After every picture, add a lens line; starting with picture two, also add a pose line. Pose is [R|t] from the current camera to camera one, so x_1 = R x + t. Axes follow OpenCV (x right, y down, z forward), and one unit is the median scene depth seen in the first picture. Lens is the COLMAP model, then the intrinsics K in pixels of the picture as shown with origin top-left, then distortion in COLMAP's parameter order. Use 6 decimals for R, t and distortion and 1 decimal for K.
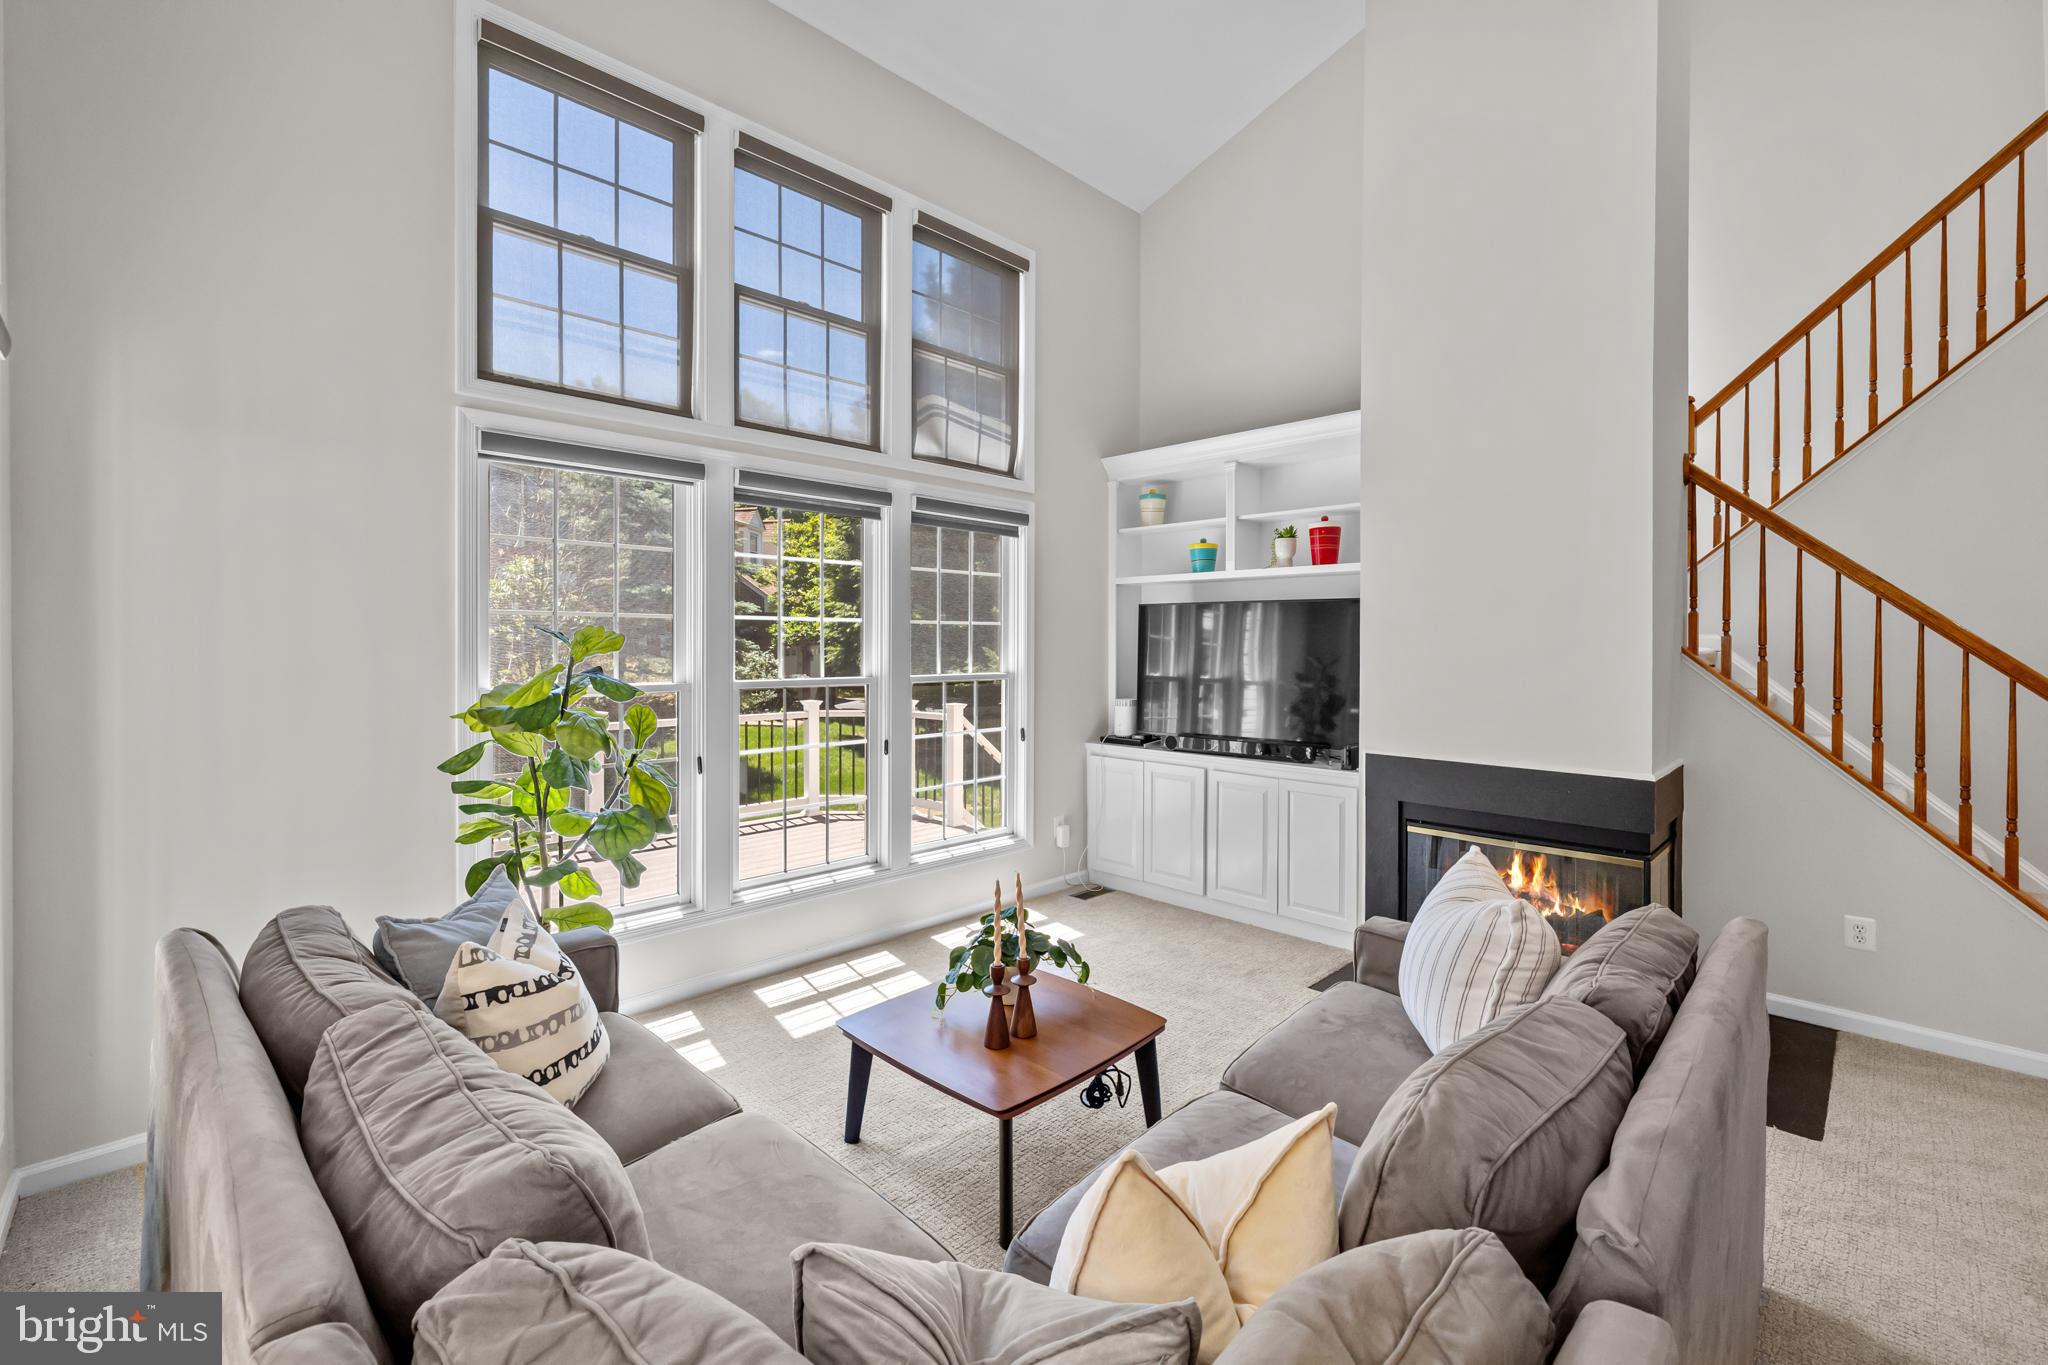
lens RADIAL K [[875.8, 0, 1028.3], [0, 875.8, 637.4], [0, 0, 1]] dist [0.000330, 0.000719]
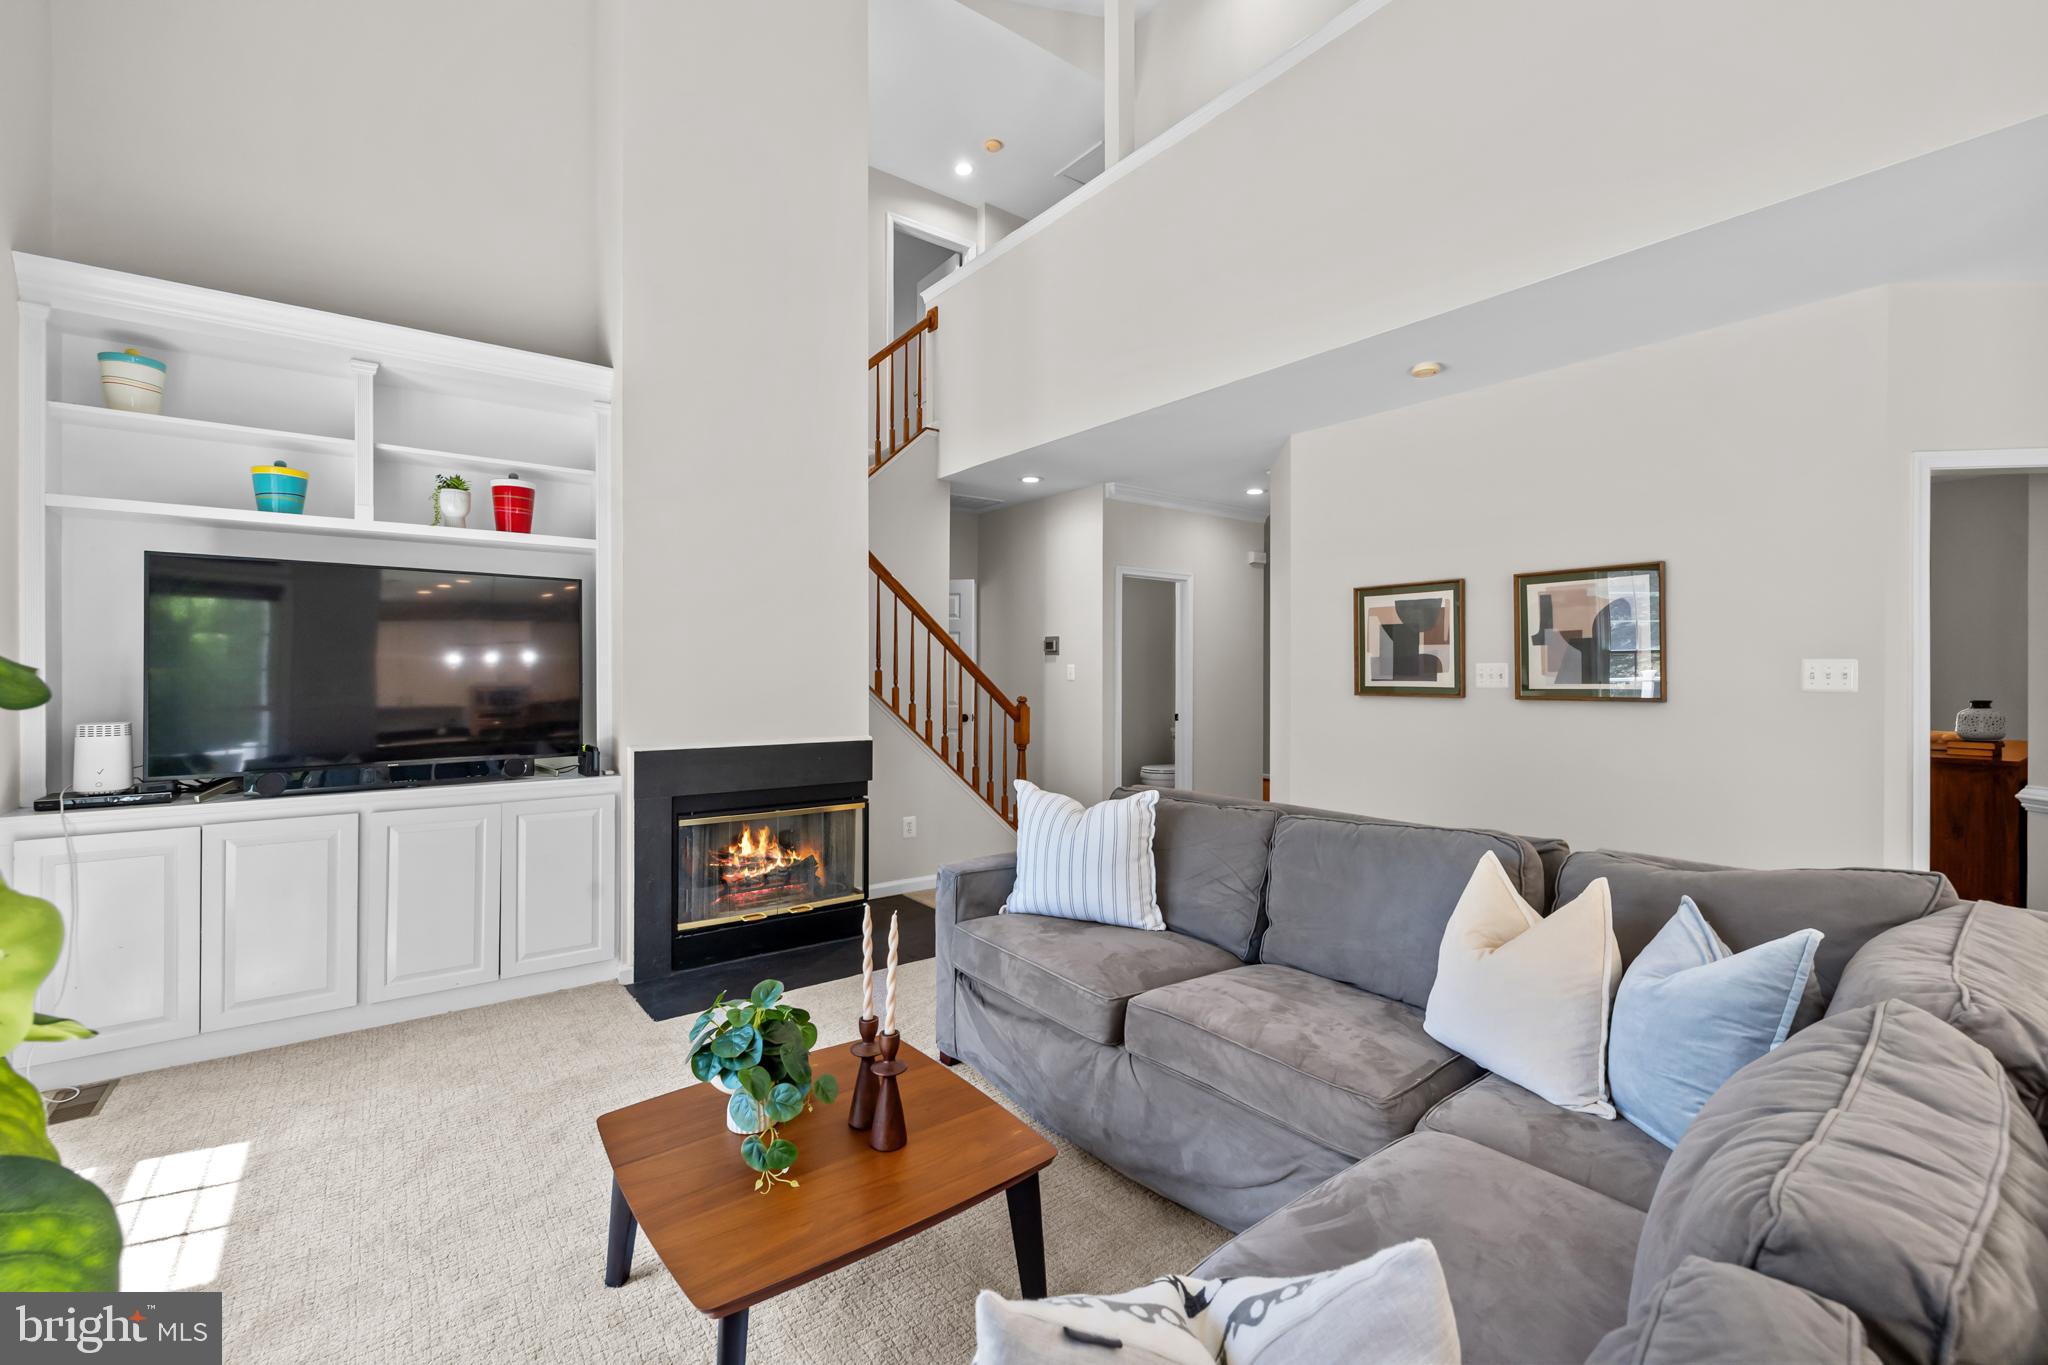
lens RADIAL K [[875.8, 0, 1033.5], [0, 875.8, 668.9], [0, 0, 1]] dist [0.000330, 0.000719]
pose [[0.127627, -0.000901, 0.991822, -0.401299], [0.000230, 1.000000, 0.000879, 0.041814], [-0.991822, 0.000116, 0.127627, 0.423720]]
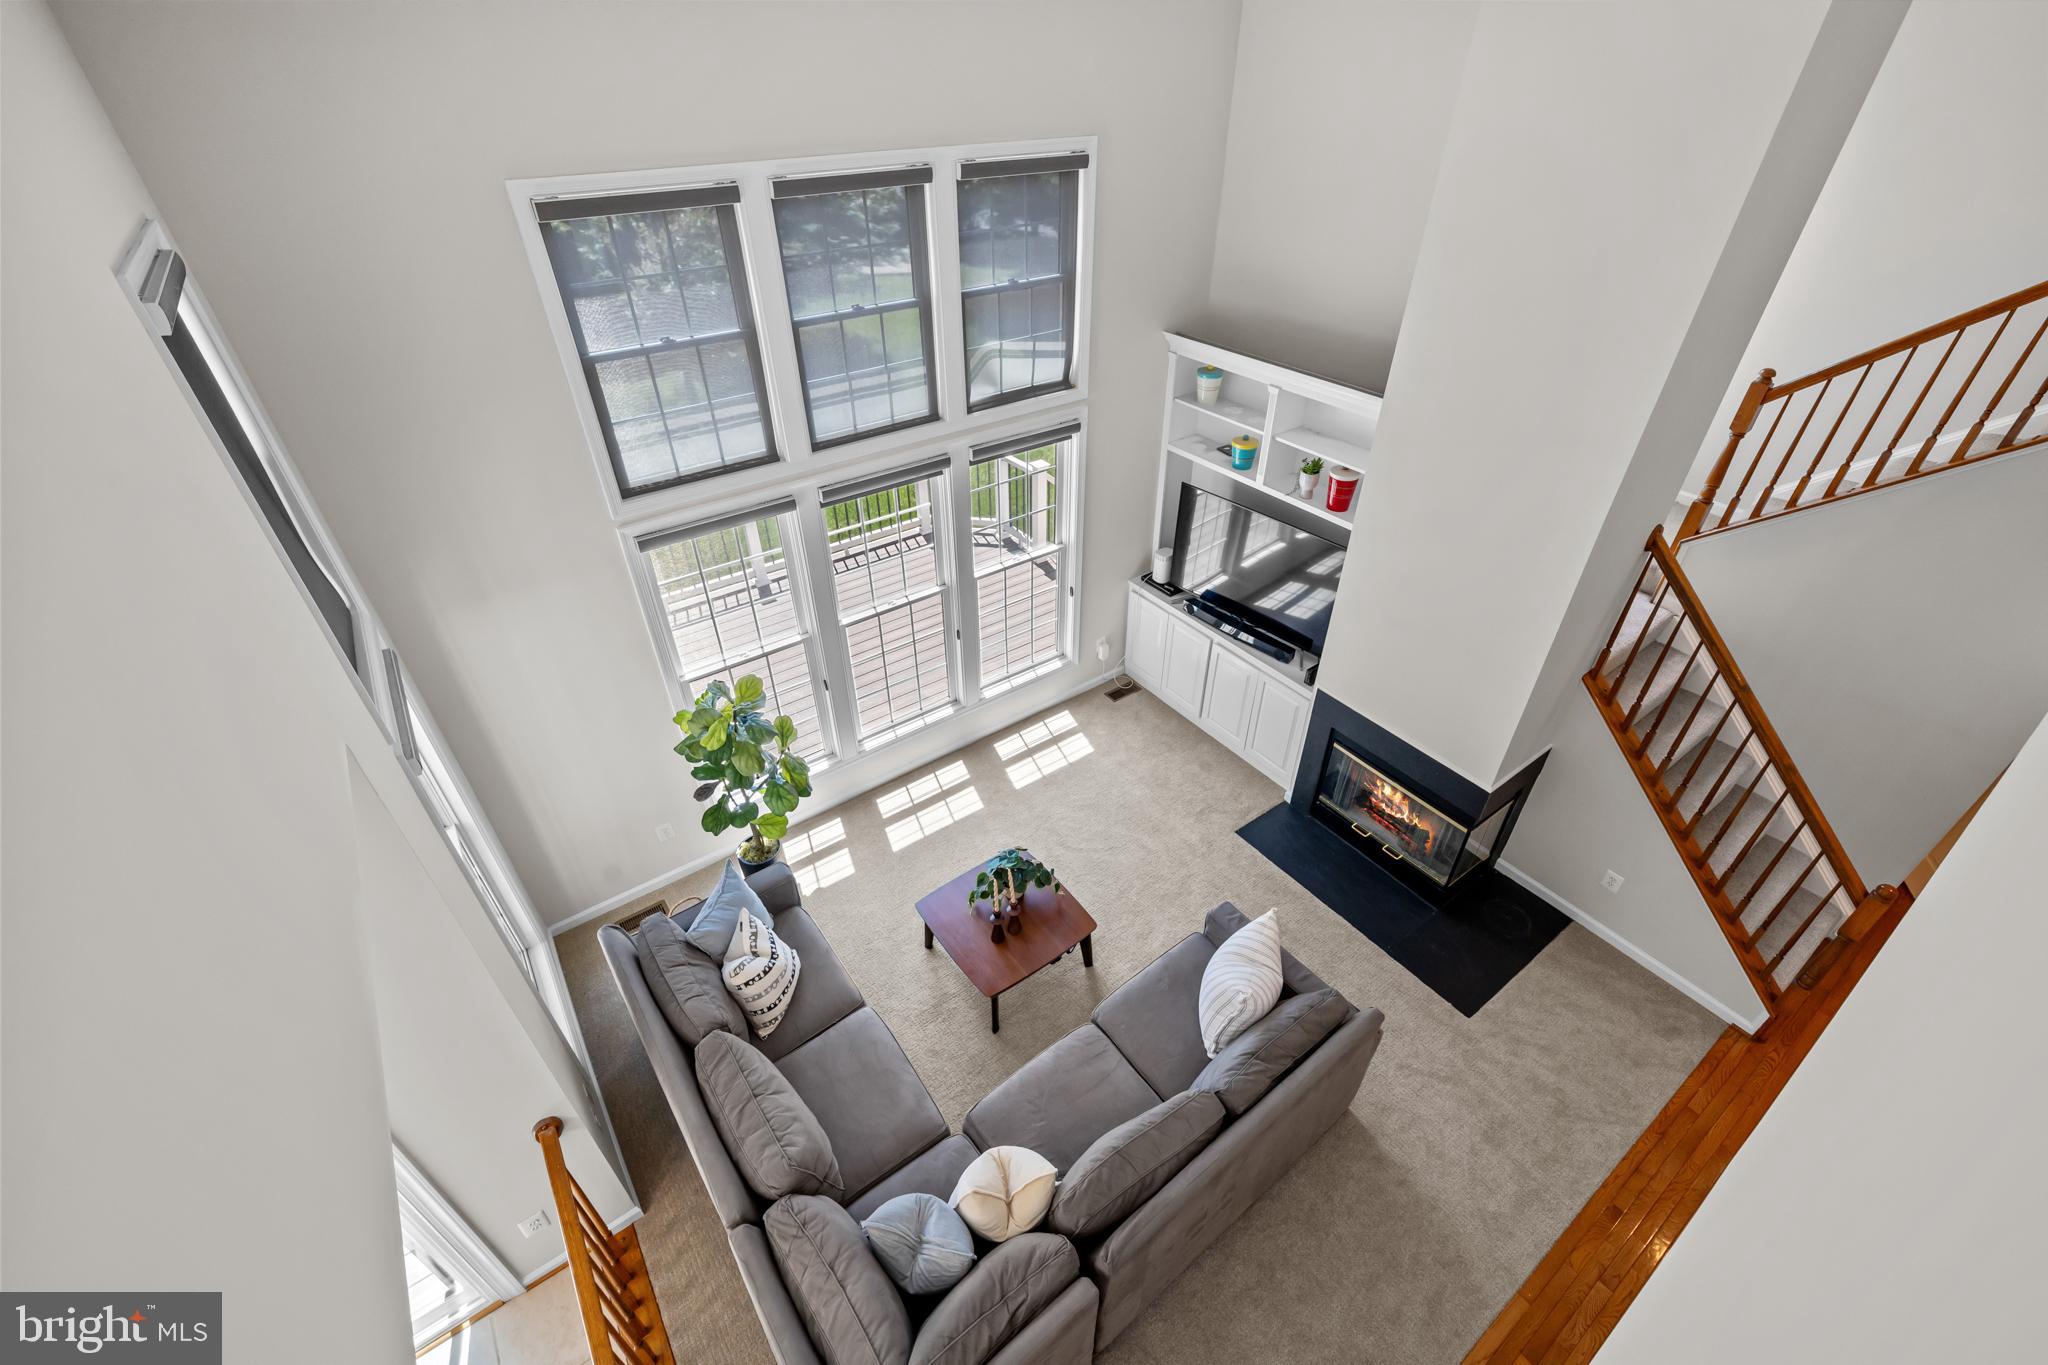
lens RADIAL K [[875.8, 0, 1026.4], [0, 875.8, 674.2], [0, 0, 1]] dist [0.000330, 0.000719]
pose [[0.986555, 0.090271, -0.136240, 0.119764], [0.007413, 0.808042, 0.589078, -0.572229], [0.163264, -0.582168, 0.796508, -0.074318]]
